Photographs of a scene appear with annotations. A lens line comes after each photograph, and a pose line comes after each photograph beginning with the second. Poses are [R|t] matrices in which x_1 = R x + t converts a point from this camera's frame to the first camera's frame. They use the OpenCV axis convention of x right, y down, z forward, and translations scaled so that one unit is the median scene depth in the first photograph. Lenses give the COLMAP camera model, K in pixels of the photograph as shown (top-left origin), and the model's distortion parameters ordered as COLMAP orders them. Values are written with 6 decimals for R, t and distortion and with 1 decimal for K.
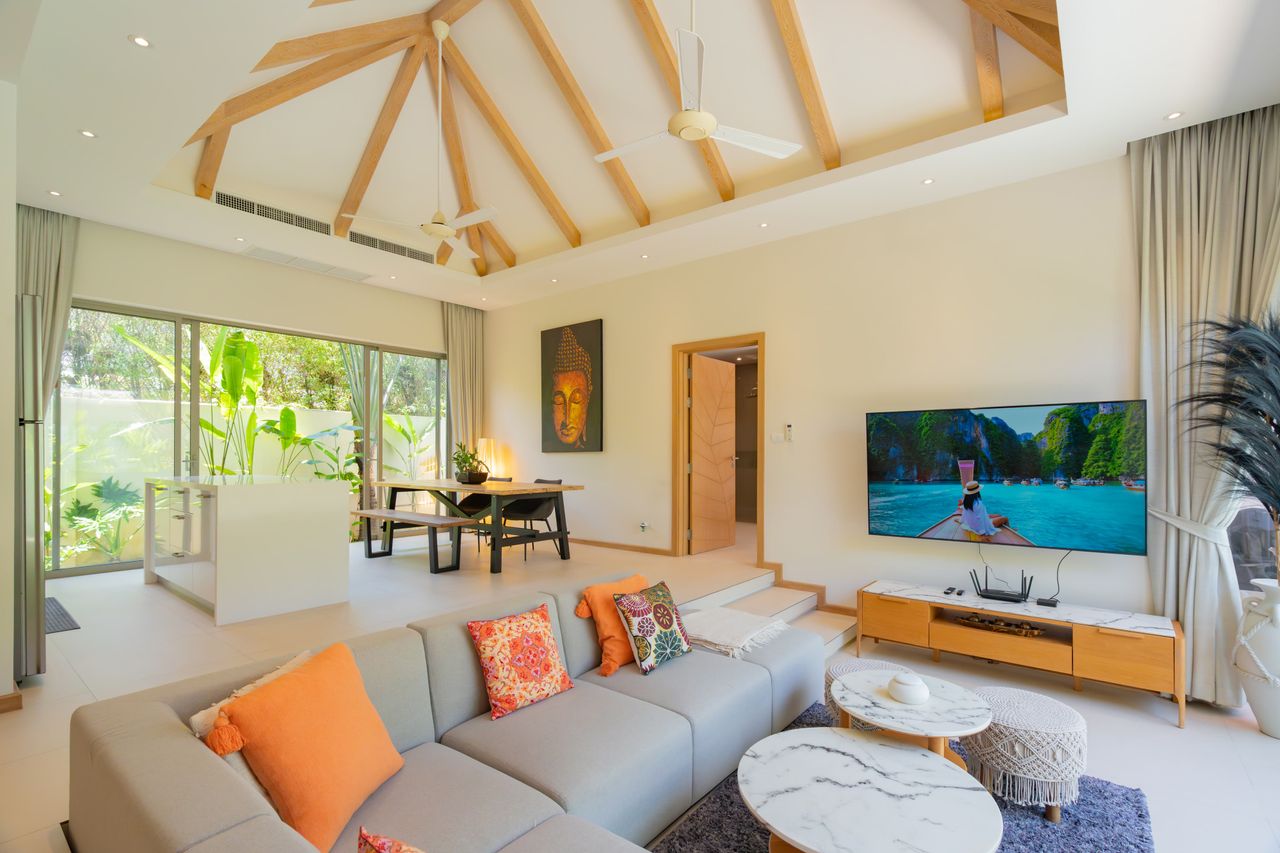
lens RADIAL K [[583.4, 0, 642.2], [0, 583.4, 454.4], [0, 0, 1]] dist [-0.000653, 0.000292]
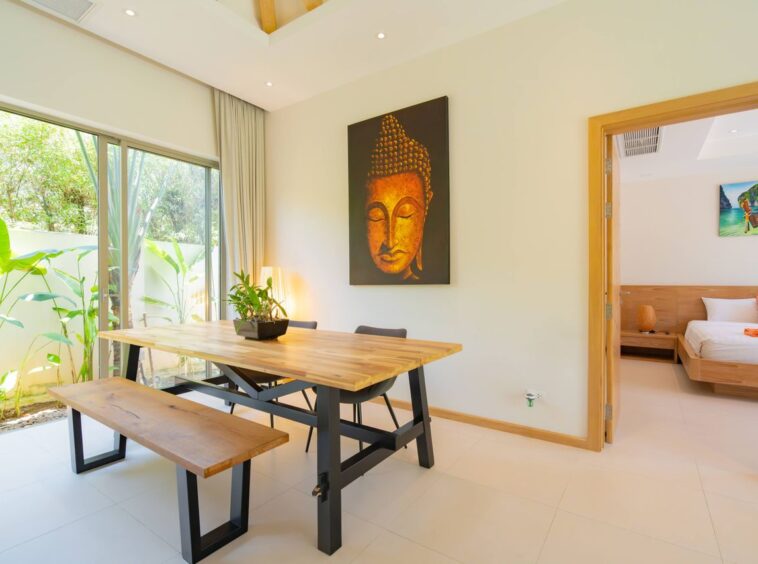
lens RADIAL K [[384.9, 0, 395.4], [0, 384.9, 285.0], [0, 0, 1]] dist [0.002721, 0.000472]
pose [[0.994560, -0.001389, 0.104154, -0.275318], [0.000240, 0.999939, 0.011047, -0.014470], [-0.104163, -0.010961, 0.994500, 0.824198]]
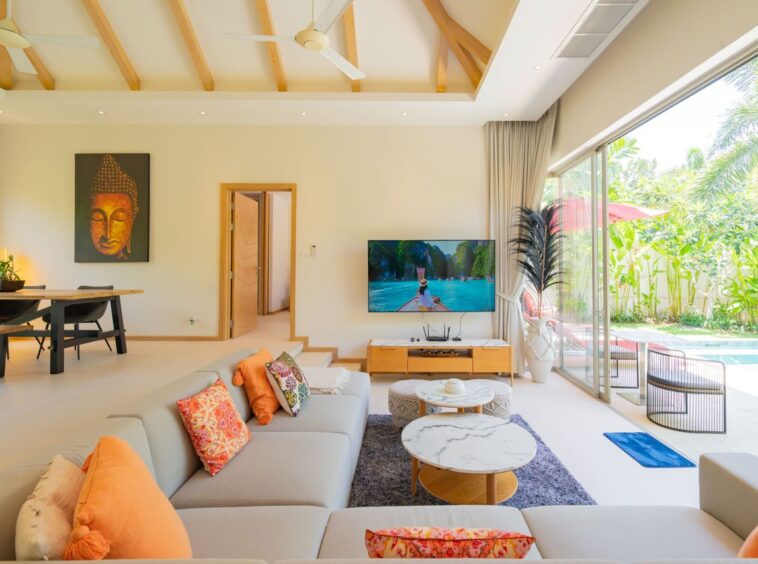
lens RADIAL K [[387.8, 0, 395.5], [0, 387.8, 261.2], [0, 0, 1]] dist [0.002894, 0.000914]
pose [[0.786657, 0.016025, 0.617182, -0.246855], [-0.003333, 0.999759, -0.021710, 0.013962], [-0.617381, 0.015021, 0.786521, 0.067709]]
